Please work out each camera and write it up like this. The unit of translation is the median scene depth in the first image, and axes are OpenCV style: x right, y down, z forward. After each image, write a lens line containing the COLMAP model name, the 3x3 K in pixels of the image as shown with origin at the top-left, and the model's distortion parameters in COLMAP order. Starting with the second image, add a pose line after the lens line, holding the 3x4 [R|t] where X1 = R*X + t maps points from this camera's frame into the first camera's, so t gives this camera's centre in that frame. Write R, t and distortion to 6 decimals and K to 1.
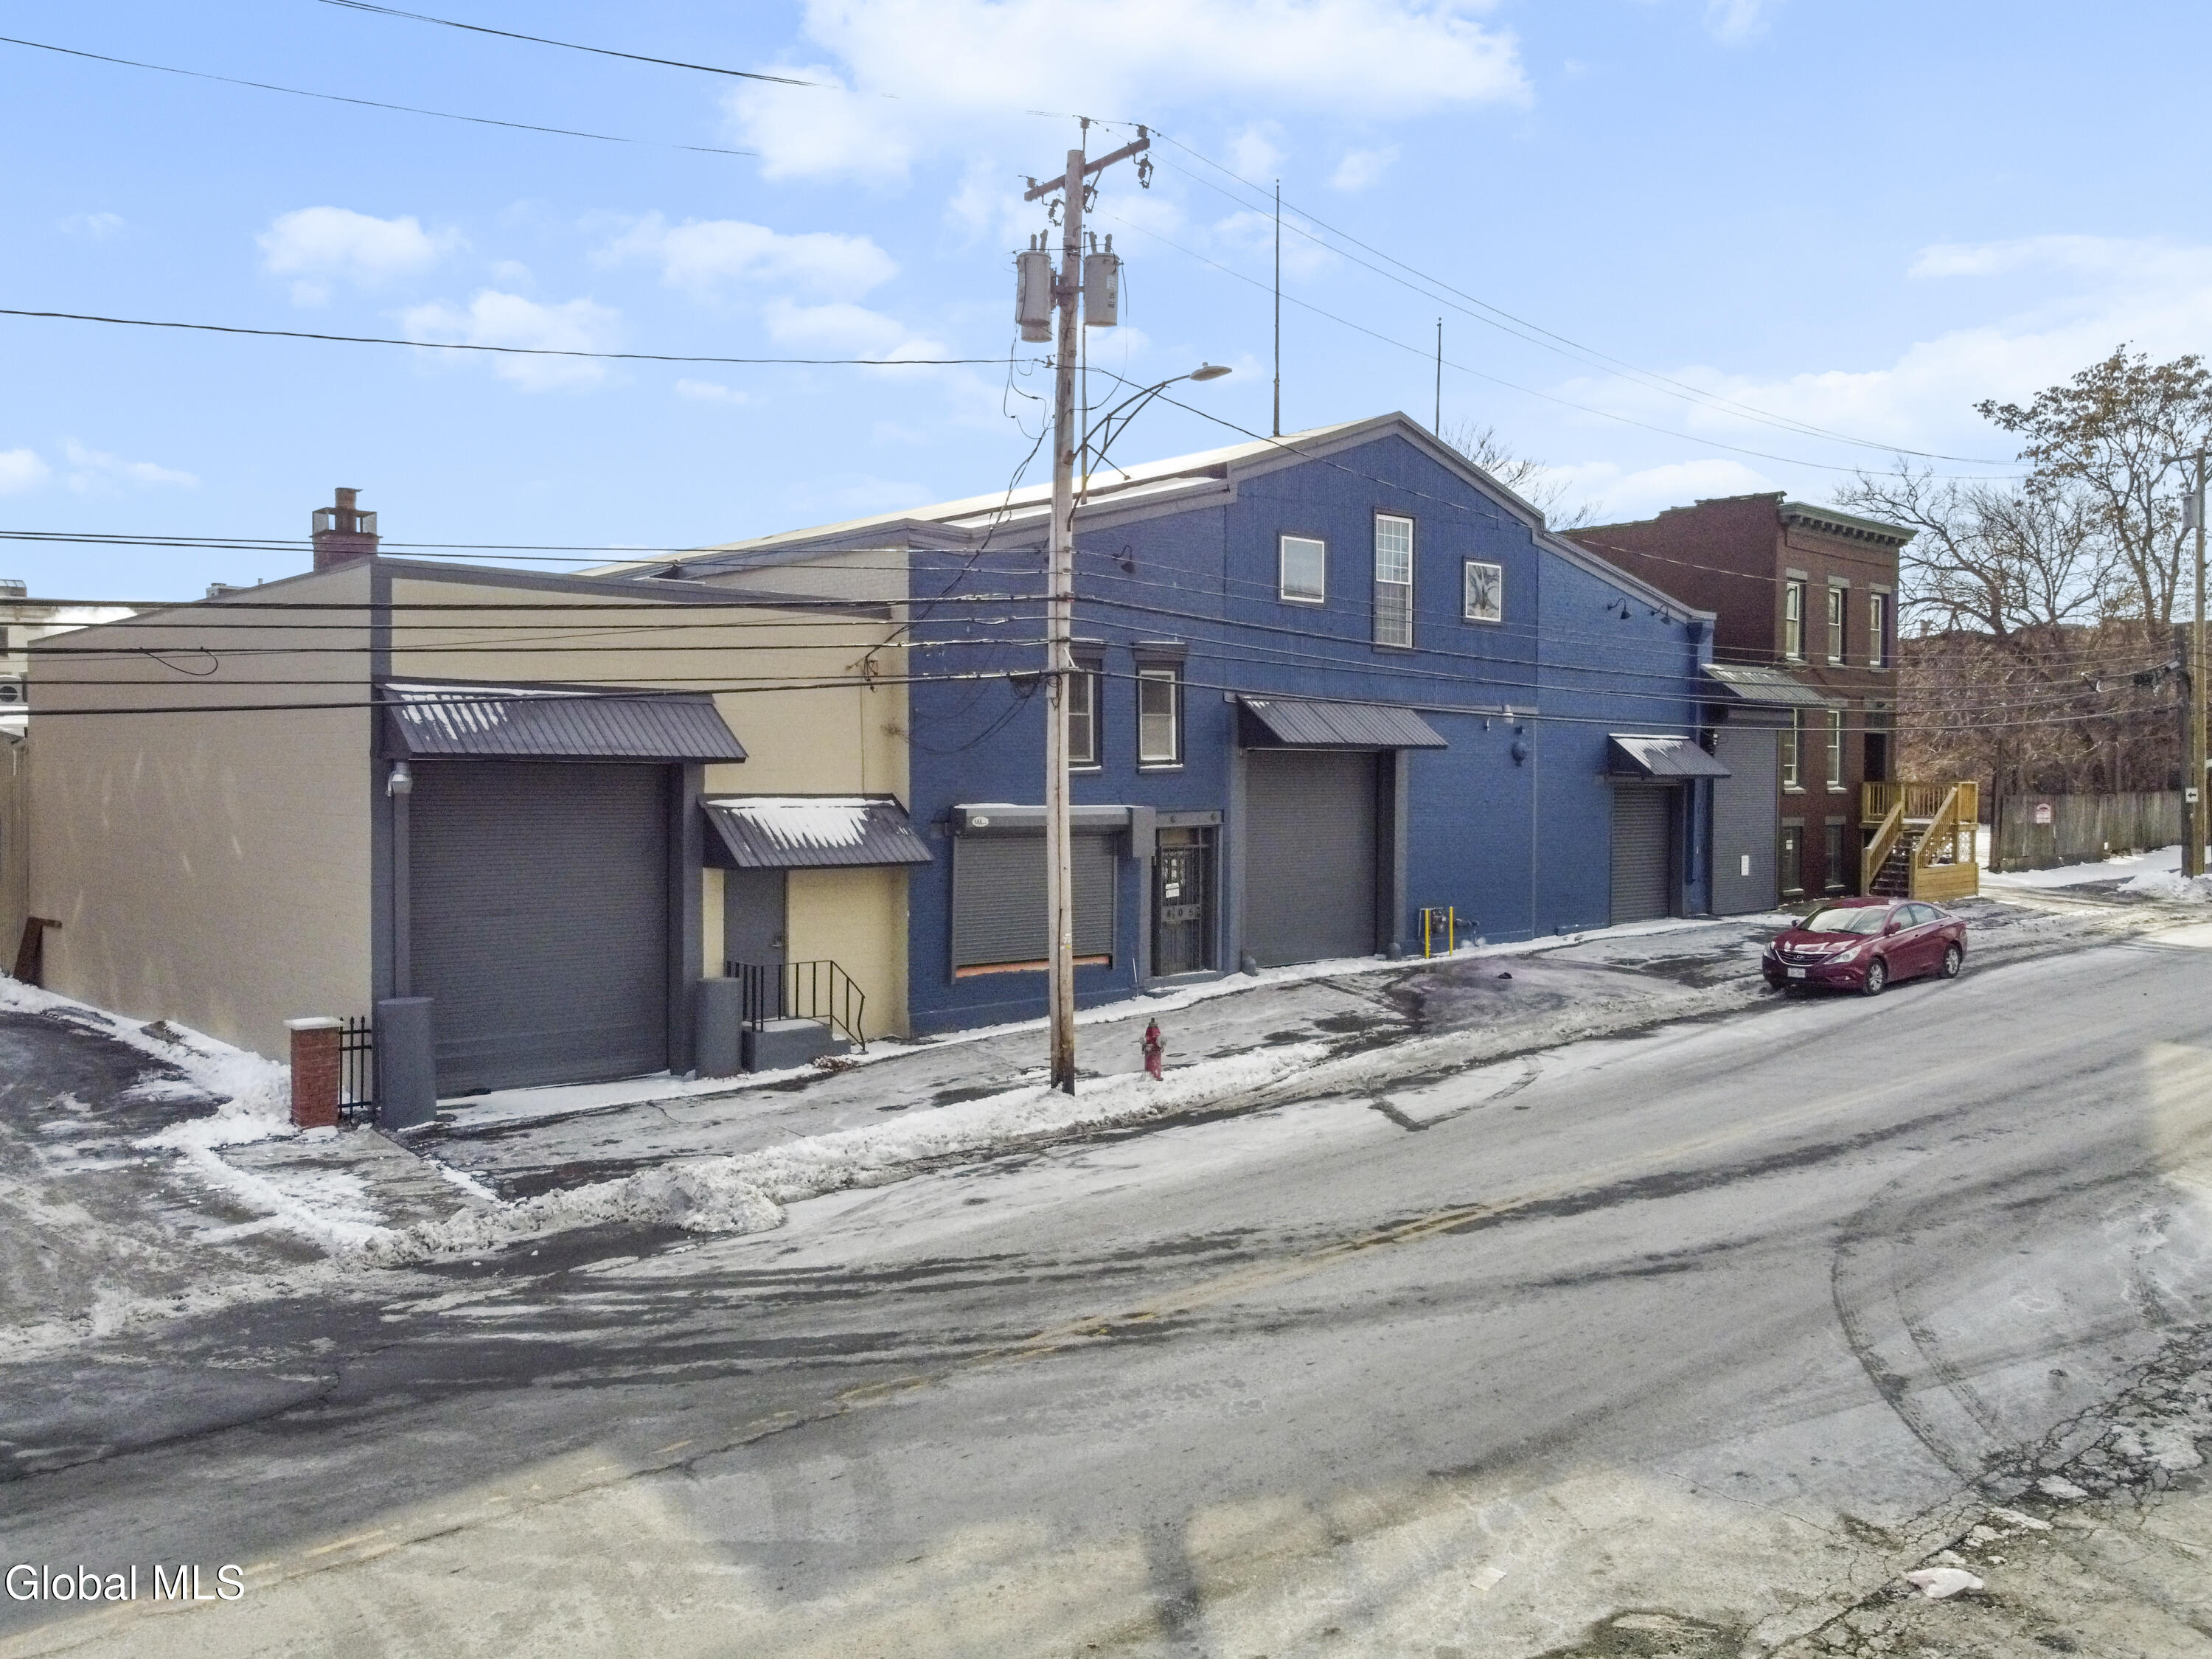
lens RADIAL K [[1704.4, 0, 1110.2], [0, 1704.4, 788.8], [0, 0, 1]] dist [-0.001519, 0.000908]
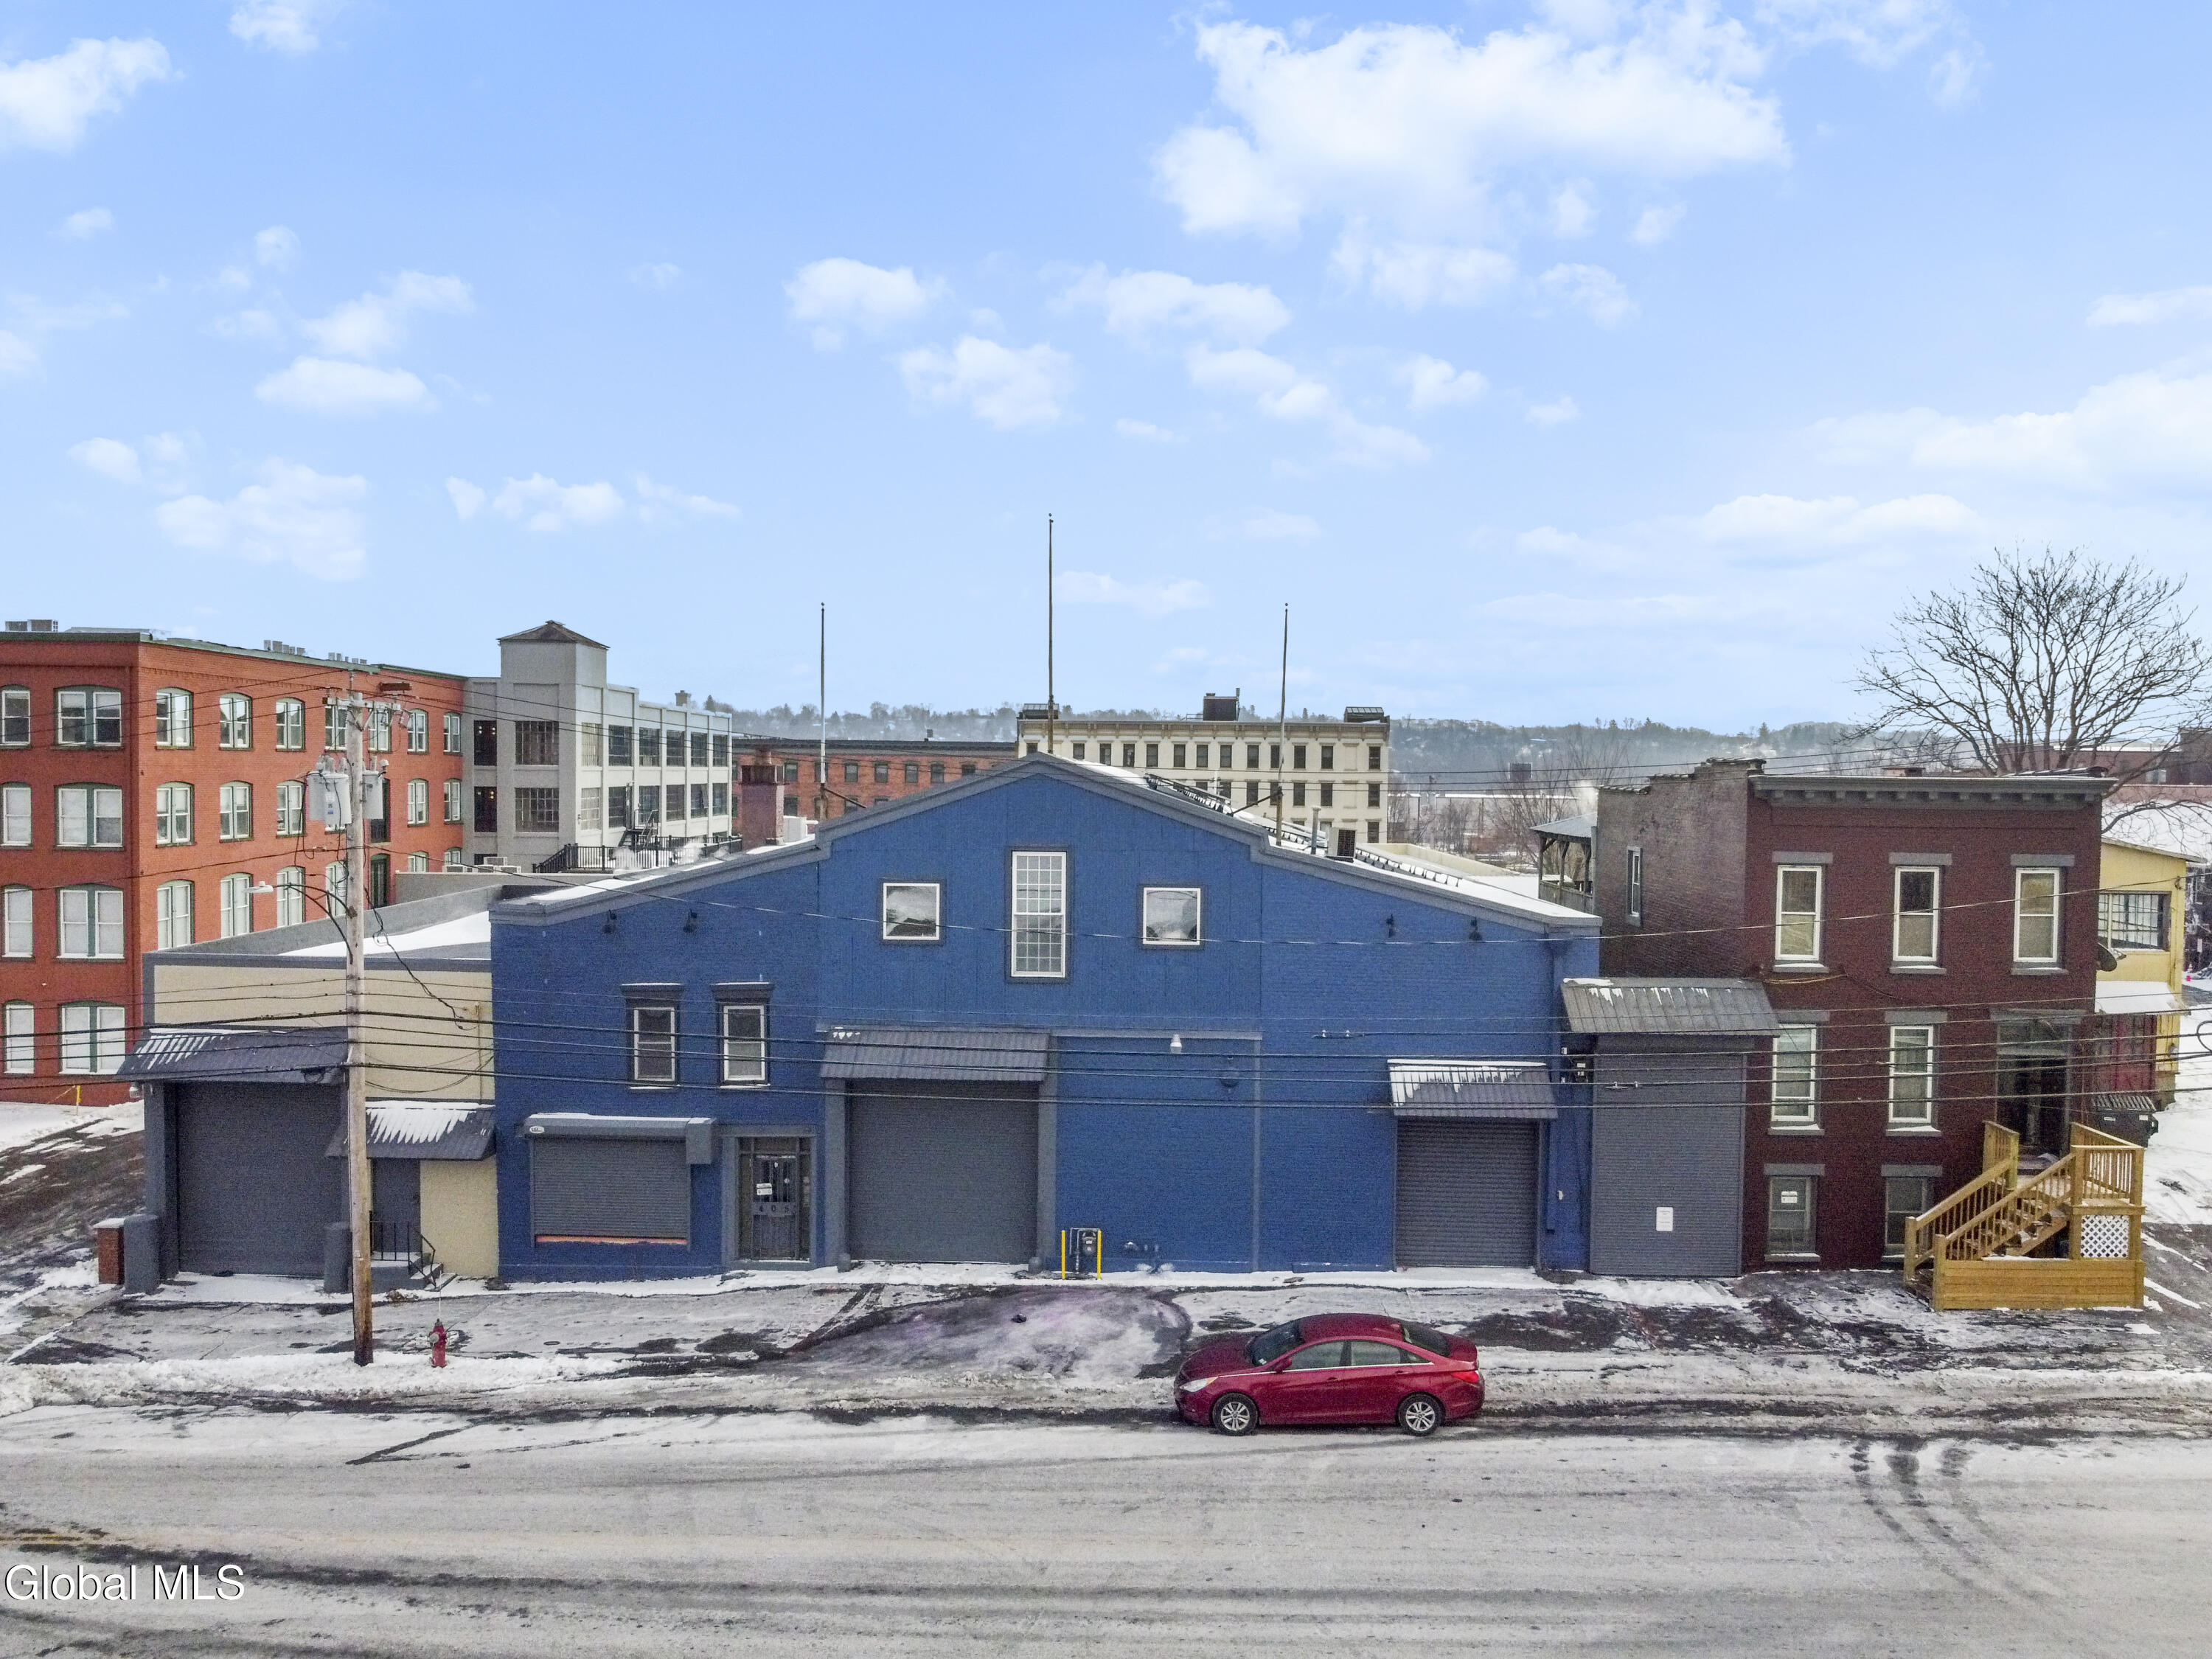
lens RADIAL K [[1704.4, 0, 1110.2], [0, 1704.4, 788.8], [0, 0, 1]] dist [-0.001519, 0.000908]
pose [[0.733632, 0.010865, -0.679460, 1.022526], [-0.012068, 0.999923, 0.002960, -0.227061], [0.679440, 0.006028, 0.733706, 0.290535]]
